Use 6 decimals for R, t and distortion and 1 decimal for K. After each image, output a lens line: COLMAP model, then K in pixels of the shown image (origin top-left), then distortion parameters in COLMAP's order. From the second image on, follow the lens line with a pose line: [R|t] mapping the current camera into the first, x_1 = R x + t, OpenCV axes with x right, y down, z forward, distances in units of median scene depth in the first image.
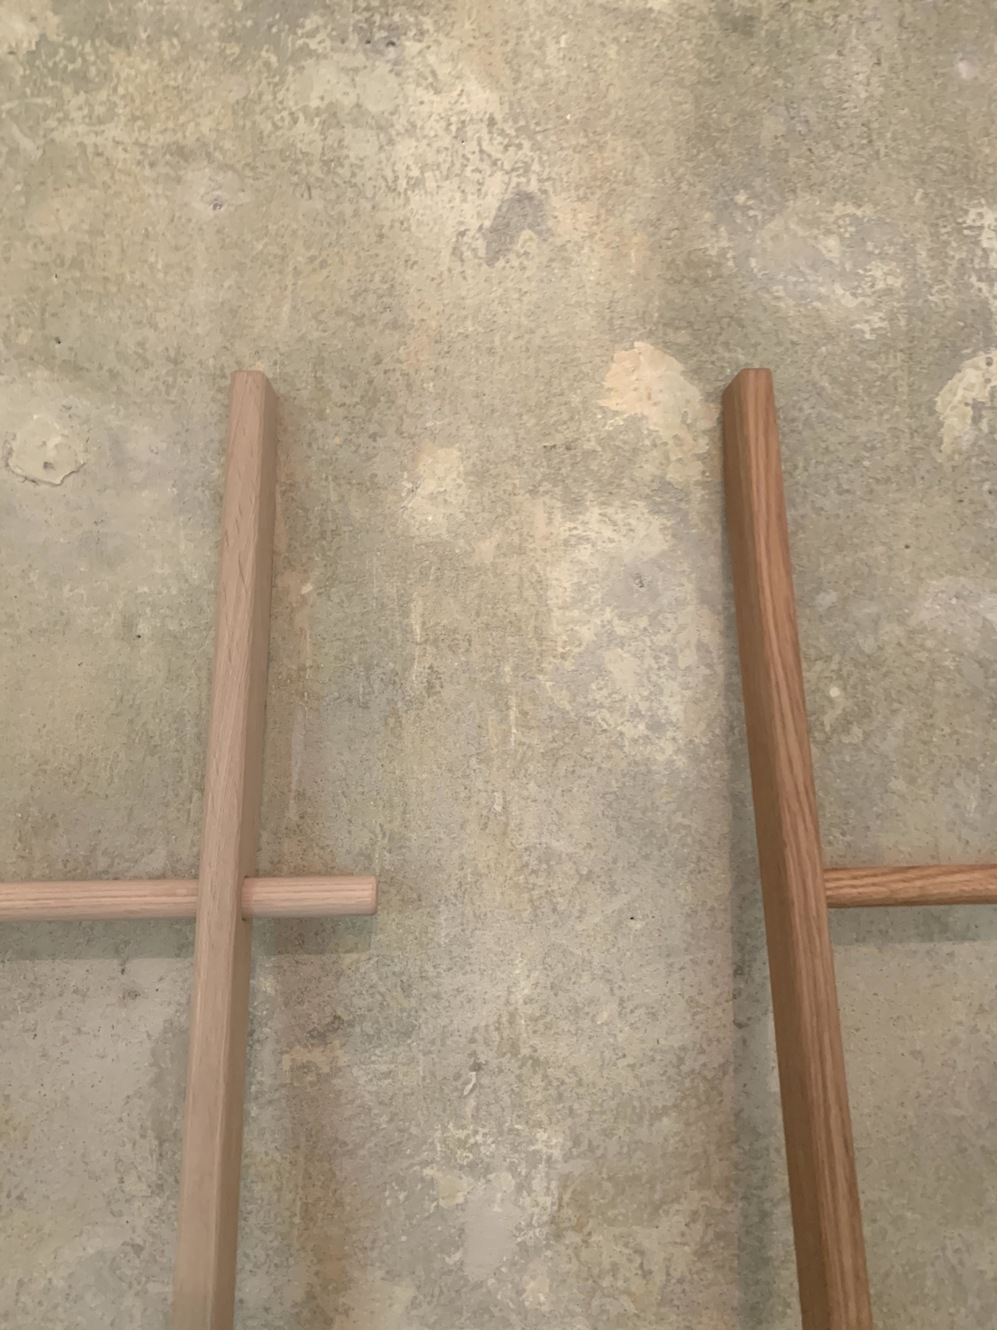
lens RADIAL K [[1022.8, 0, 495.4], [0, 1022.8, 697.6], [0, 0, 1]] dist [0.015984, -0.010562]
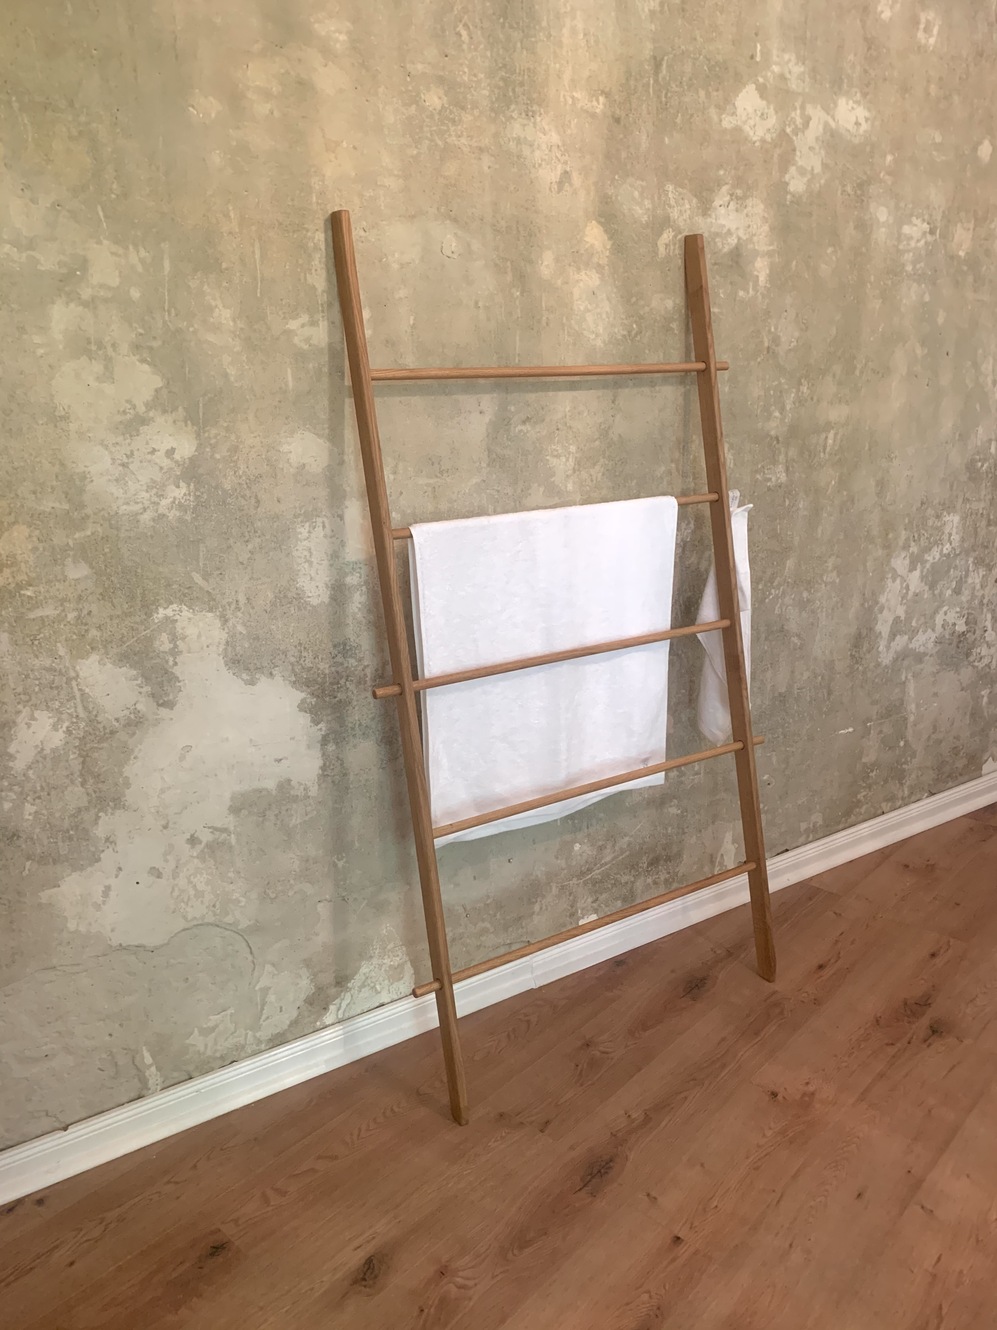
lens RADIAL K [[1022.8, 0, 503.5], [0, 1022.8, 655.7], [0, 0, 1]] dist [0.015984, -0.010562]
pose [[0.855335, -0.150156, 0.495839, -2.107670], [-0.008369, 0.952947, 0.303020, 0.011636], [-0.518008, -0.263334, 0.813832, -2.113172]]
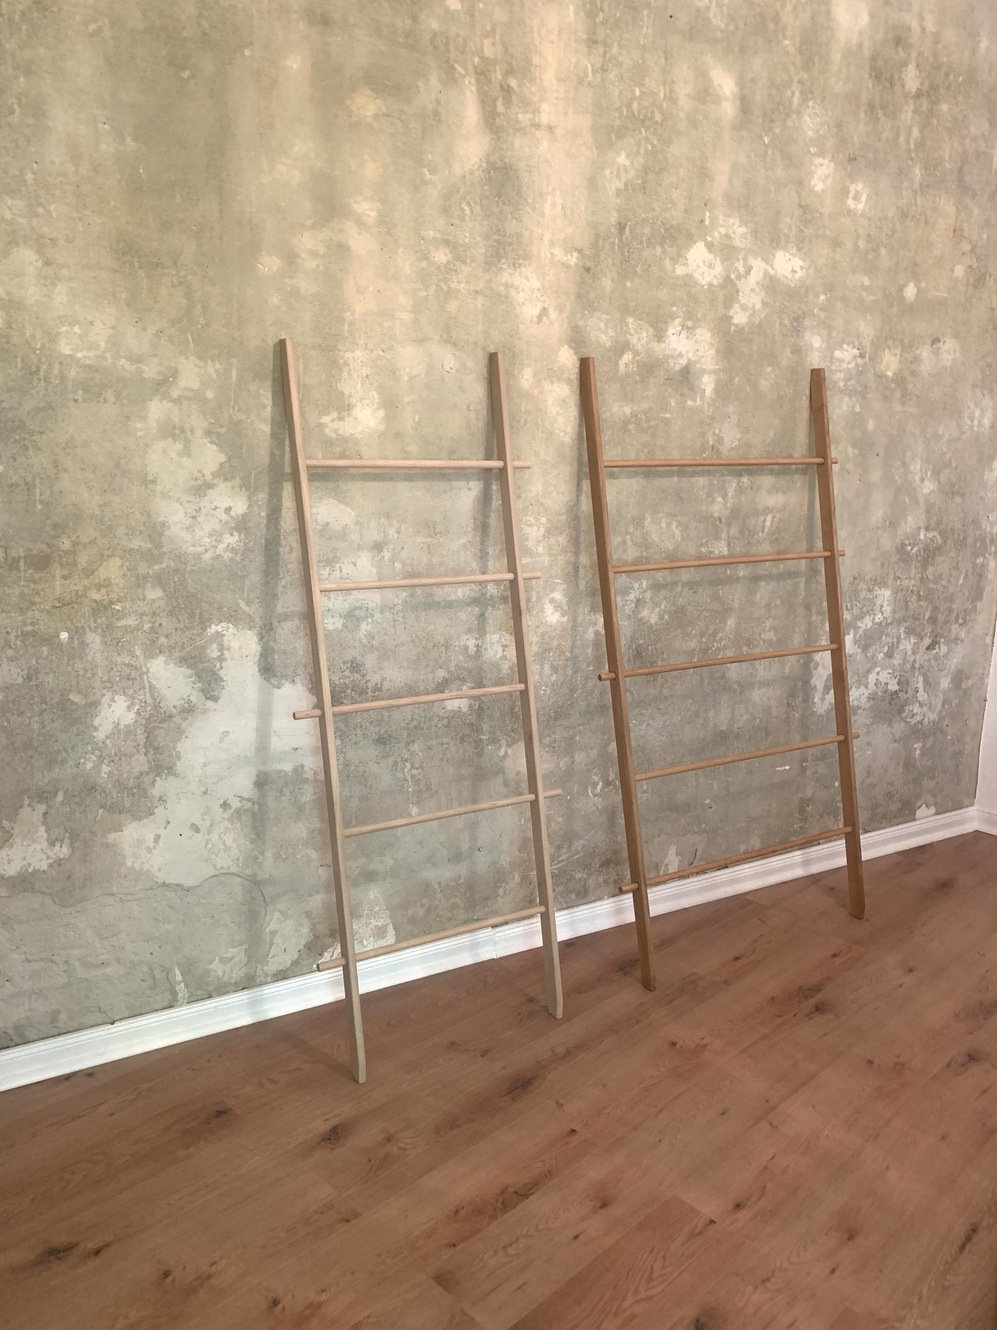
lens RADIAL K [[1022.8, 0, 506.5], [0, 1022.8, 660.2], [0, 0, 1]] dist [0.015984, -0.010562]
pose [[0.883200, -0.077208, 0.462597, -2.303812], [-0.046091, 0.967293, 0.249440, -0.119117], [-0.466726, -0.241627, 0.850755, -3.080734]]
